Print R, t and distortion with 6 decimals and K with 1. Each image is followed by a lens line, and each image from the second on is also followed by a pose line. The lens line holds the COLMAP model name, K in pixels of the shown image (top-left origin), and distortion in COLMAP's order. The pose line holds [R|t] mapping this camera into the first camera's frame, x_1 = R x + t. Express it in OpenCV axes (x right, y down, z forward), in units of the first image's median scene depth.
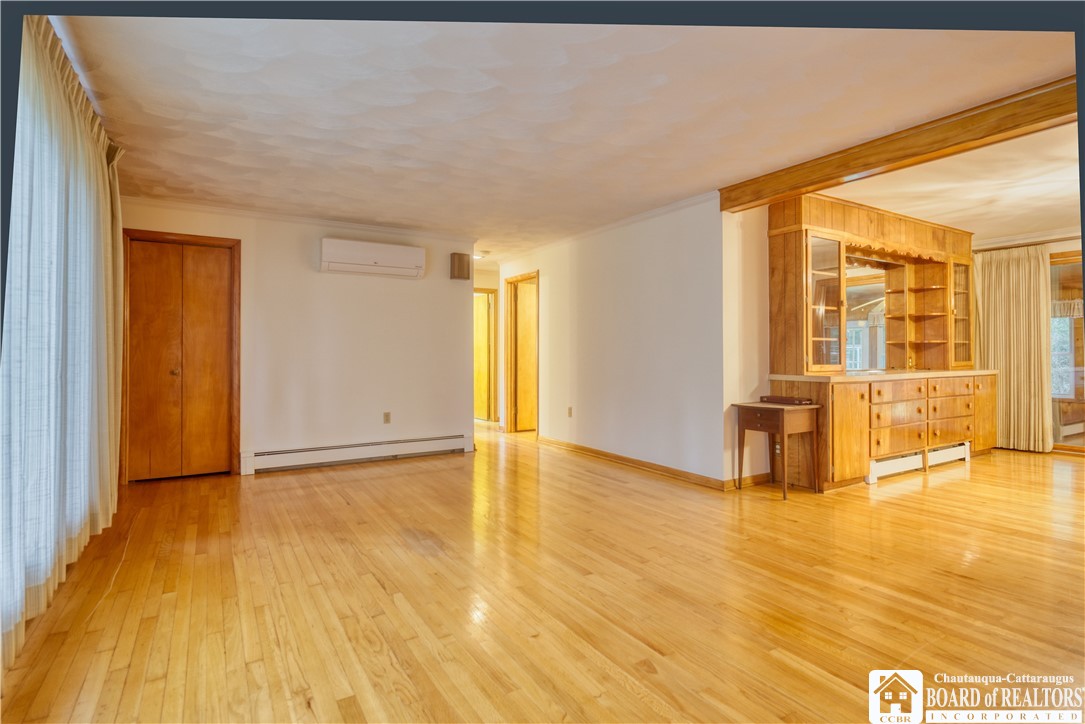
lens RADIAL K [[554.4, 0, 541.4], [0, 554.4, 357.4], [0, 0, 1]] dist [0.001332, -0.001334]
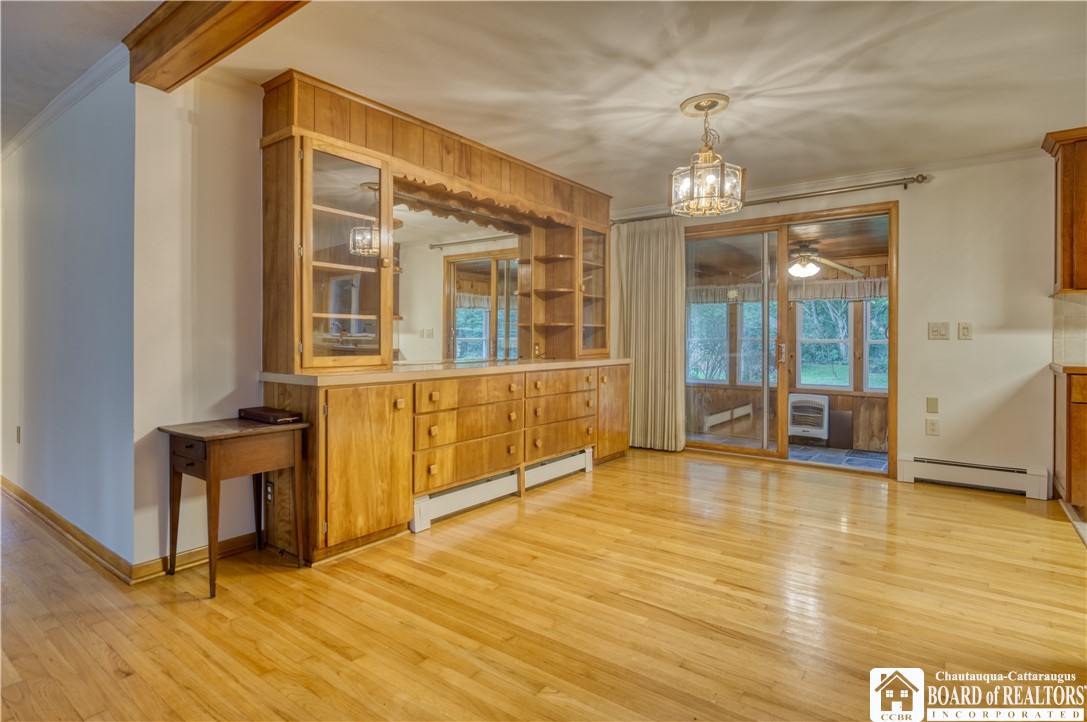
lens RADIAL K [[555.4, 0, 545.5], [0, 555.4, 354.2], [0, 0, 1]] dist [0.001332, -0.001334]
pose [[0.933134, -0.004984, 0.359495, 0.434656], [-0.003744, 0.999715, 0.023578, -0.004453], [-0.359510, -0.023347, 0.932849, 0.277271]]
